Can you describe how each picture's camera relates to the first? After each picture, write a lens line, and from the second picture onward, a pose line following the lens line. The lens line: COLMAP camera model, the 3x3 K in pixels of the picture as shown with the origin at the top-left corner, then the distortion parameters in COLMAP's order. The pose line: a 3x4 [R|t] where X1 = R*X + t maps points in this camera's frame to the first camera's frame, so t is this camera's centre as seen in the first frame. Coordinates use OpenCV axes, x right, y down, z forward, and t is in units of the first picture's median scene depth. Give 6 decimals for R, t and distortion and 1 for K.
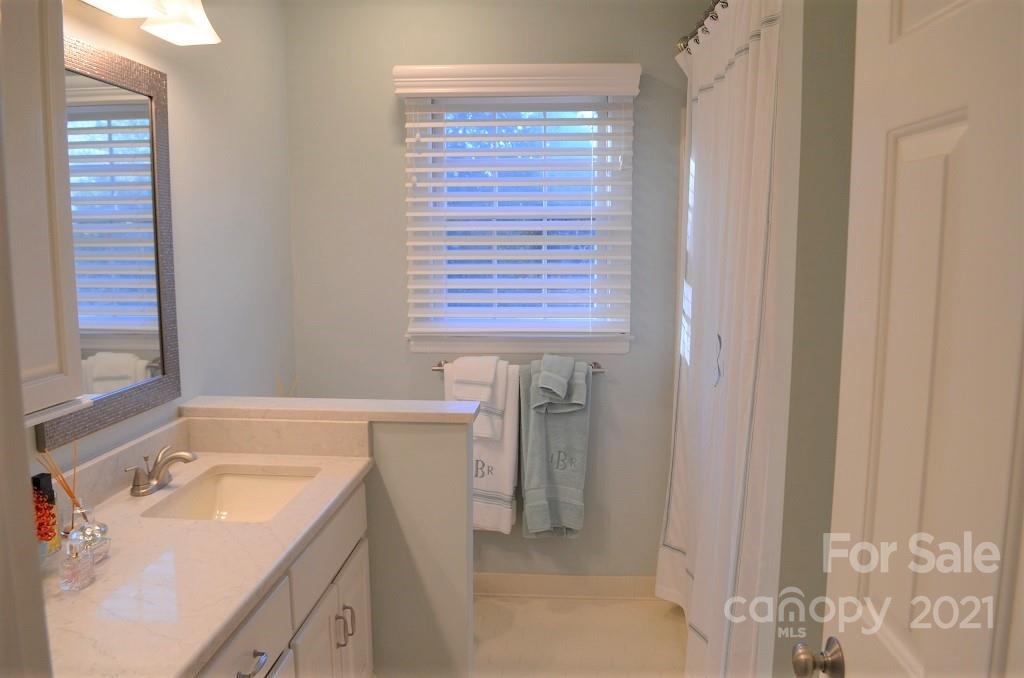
lens RADIAL K [[805.1, 0, 513.4], [0, 805.1, 342.9], [0, 0, 1]] dist [-0.087455, 0.018010]
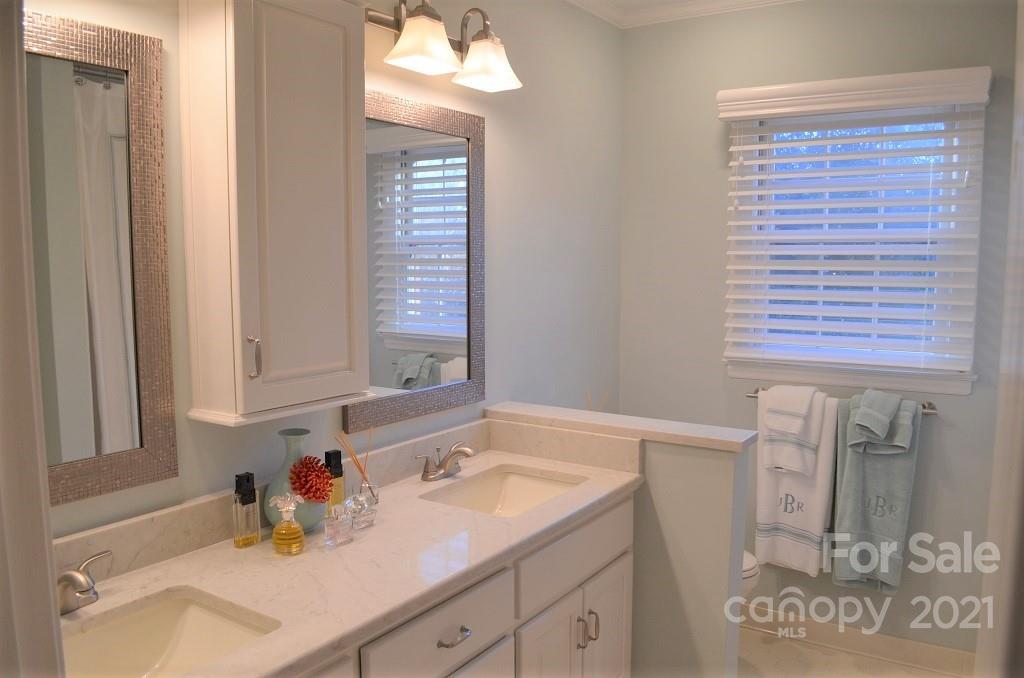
lens RADIAL K [[805.1, 0, 516.3], [0, 805.1, 341.1], [0, 0, 1]] dist [-0.087455, 0.018010]
pose [[0.871248, 0.050571, -0.488230, 0.130445], [-0.064256, 0.997869, -0.011305, -0.004560], [0.486618, 0.041222, 0.872642, 0.011625]]
